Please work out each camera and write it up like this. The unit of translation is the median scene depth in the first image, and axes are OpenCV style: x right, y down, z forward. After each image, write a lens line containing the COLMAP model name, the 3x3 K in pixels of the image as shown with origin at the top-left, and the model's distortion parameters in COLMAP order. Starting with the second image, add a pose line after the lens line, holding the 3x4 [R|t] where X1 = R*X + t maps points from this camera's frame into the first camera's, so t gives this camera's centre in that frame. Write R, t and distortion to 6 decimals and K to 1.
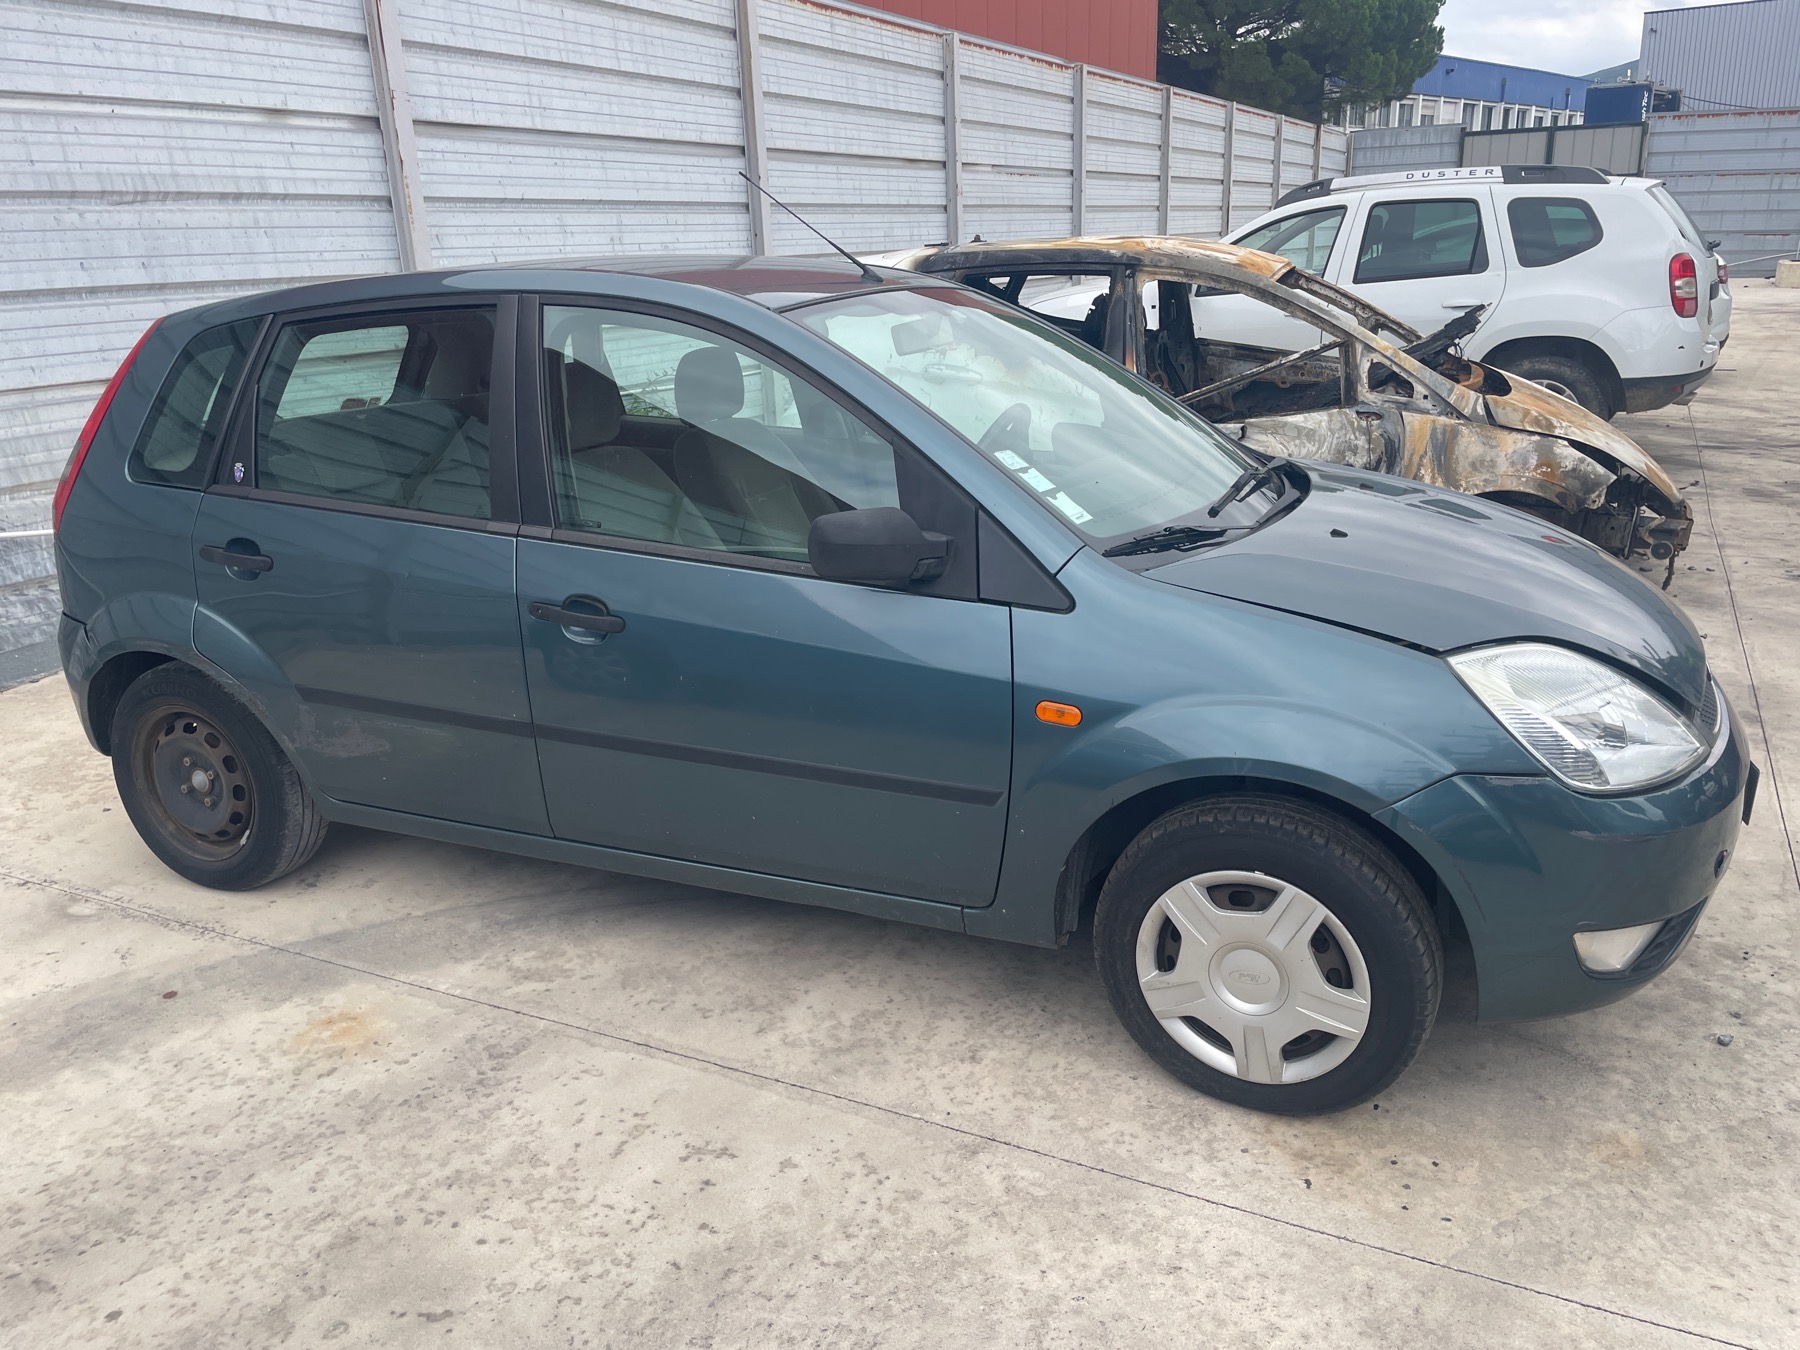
lens RADIAL K [[1329.4, 0, 896.4], [0, 1329.4, 686.7], [0, 0, 1]] dist [0.082738, -0.105234]
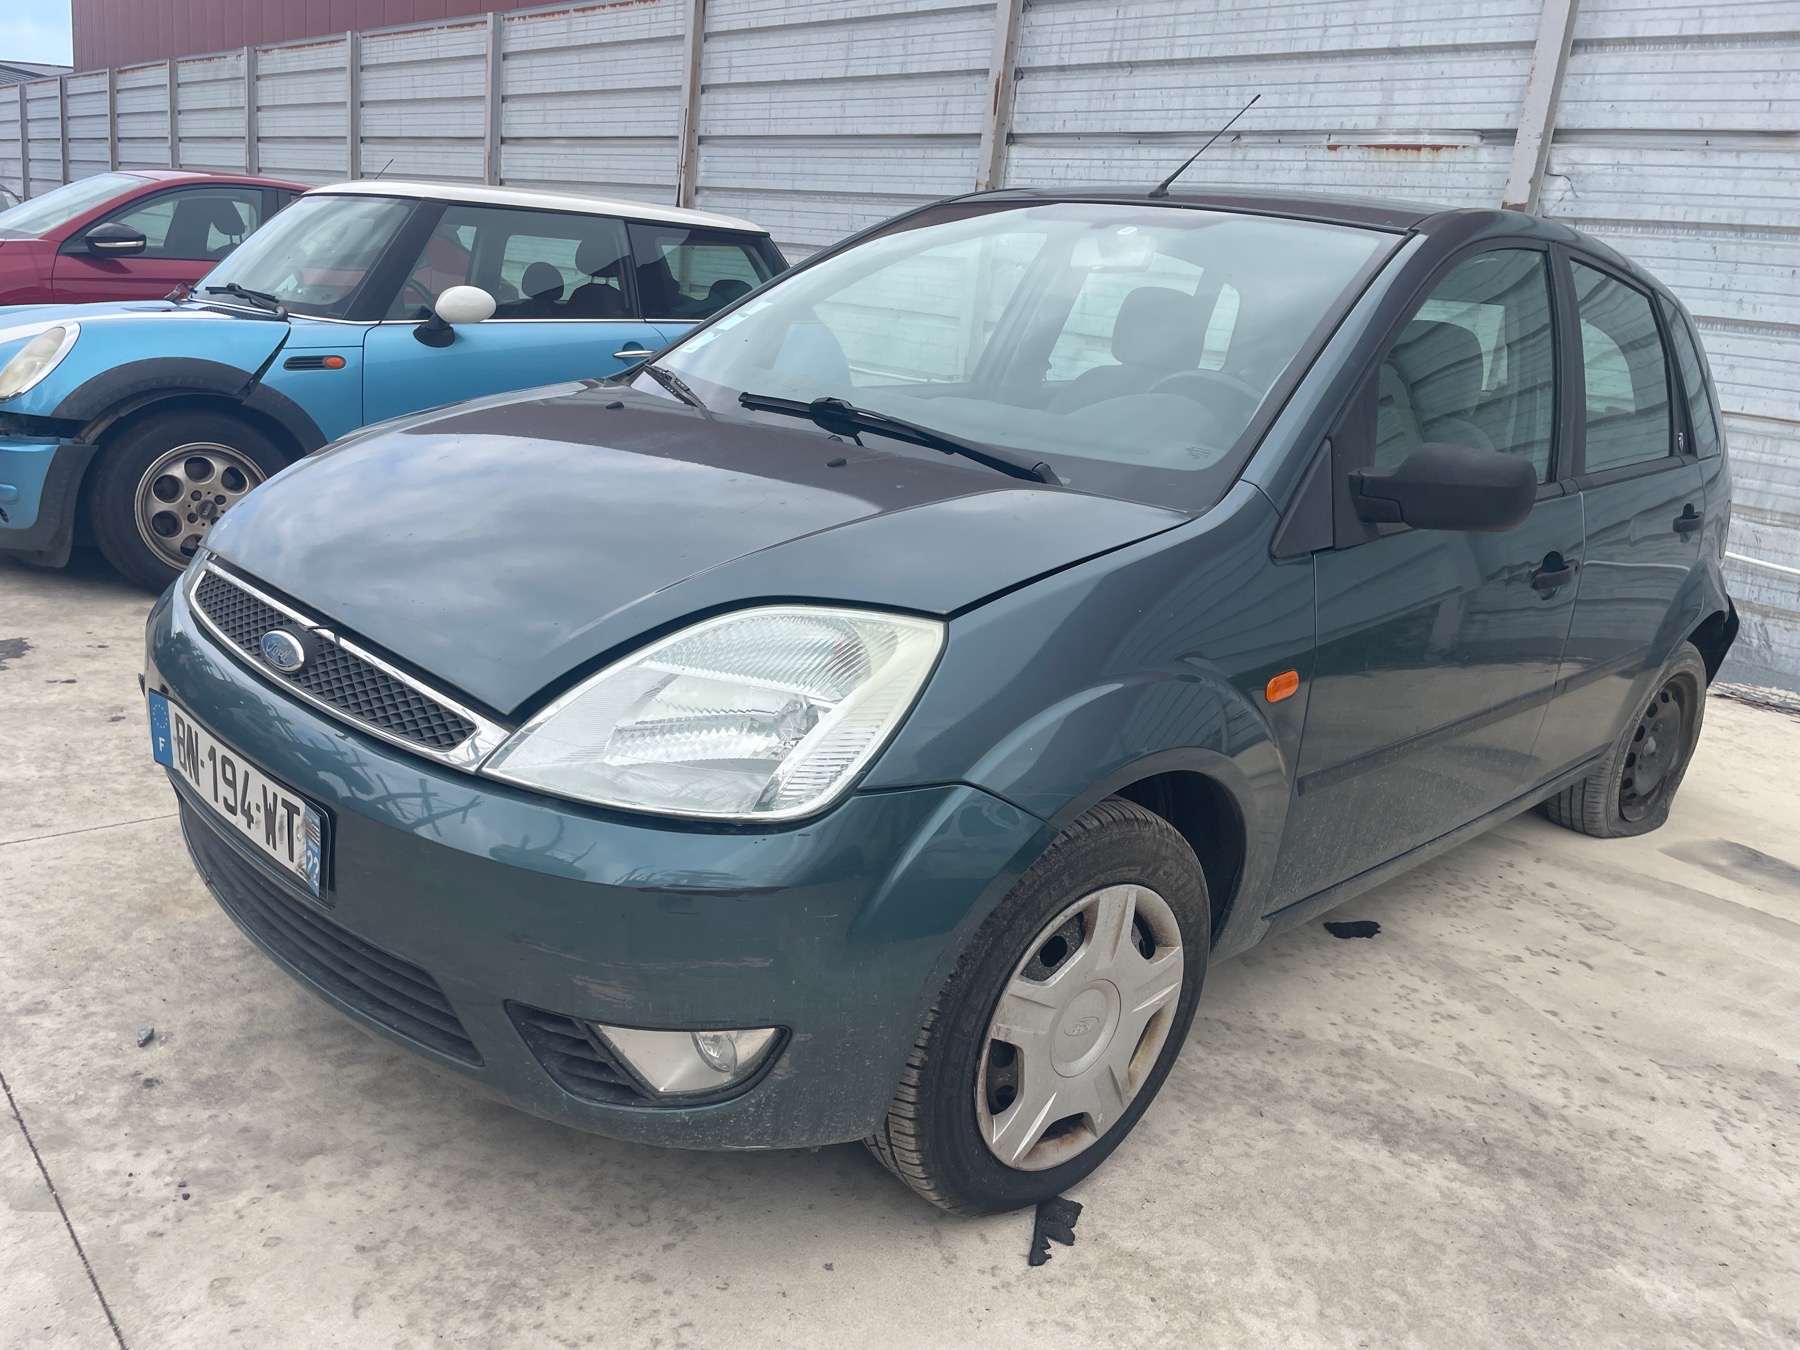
lens RADIAL K [[1367.6, 0, 907.1], [0, 1367.6, 684.3], [0, 0, 1]] dist [0.062635, -0.083514]
pose [[-0.348998, 0.250513, -0.903019, 0.546692], [-0.389380, 0.837724, 0.382886, -0.185495], [0.852399, 0.485244, -0.194819, 0.692834]]
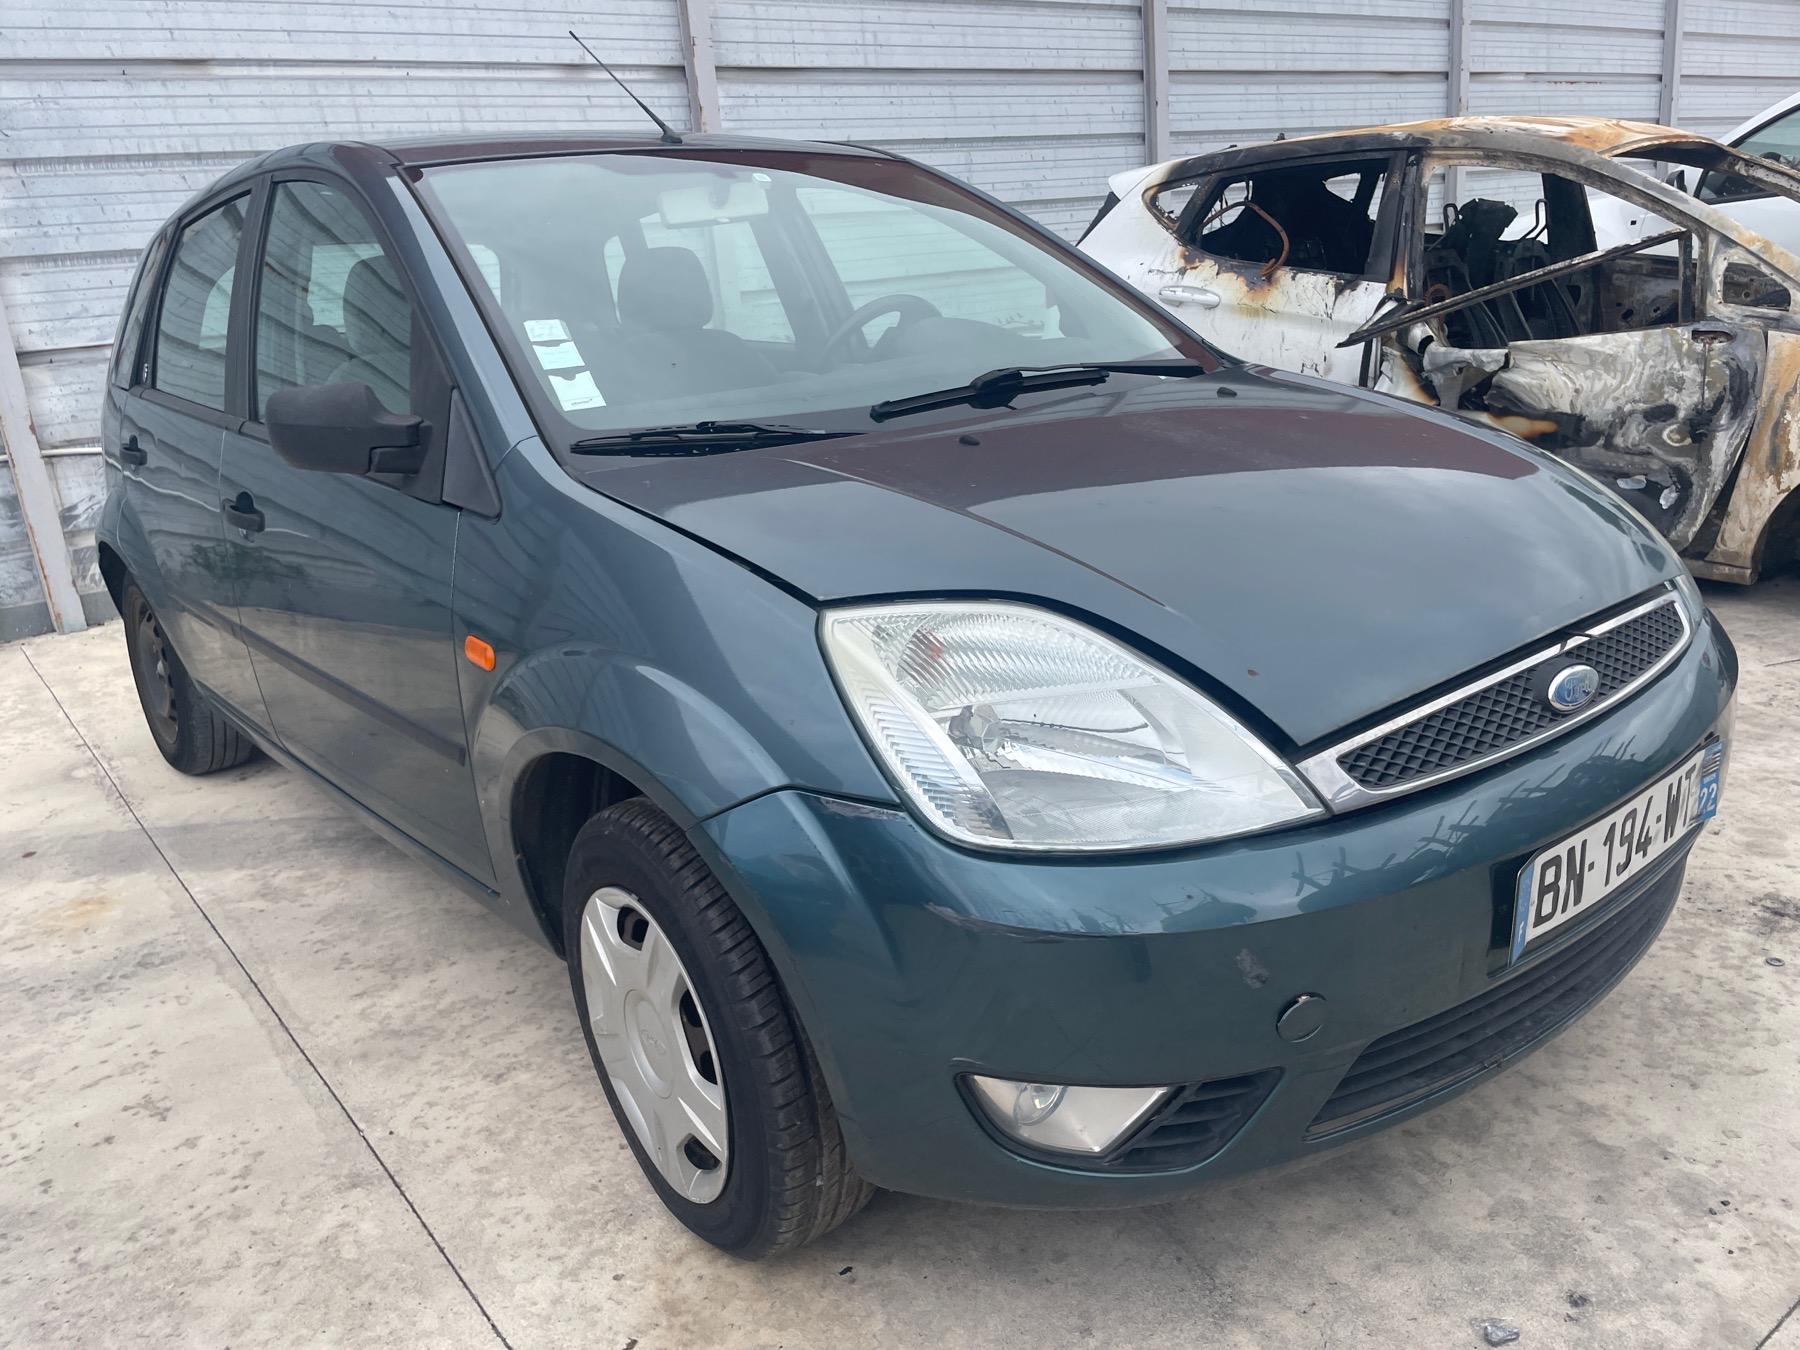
lens RADIAL K [[1338.8, 0, 899.2], [0, 1338.8, 679.8], [0, 0, 1]] dist [0.076937, -0.101551]
pose [[0.894191, 0.096950, -0.437061, 0.296042], [-0.093507, 0.995183, 0.029447, -0.004278], [0.437811, 0.014537, 0.898950, 0.177072]]
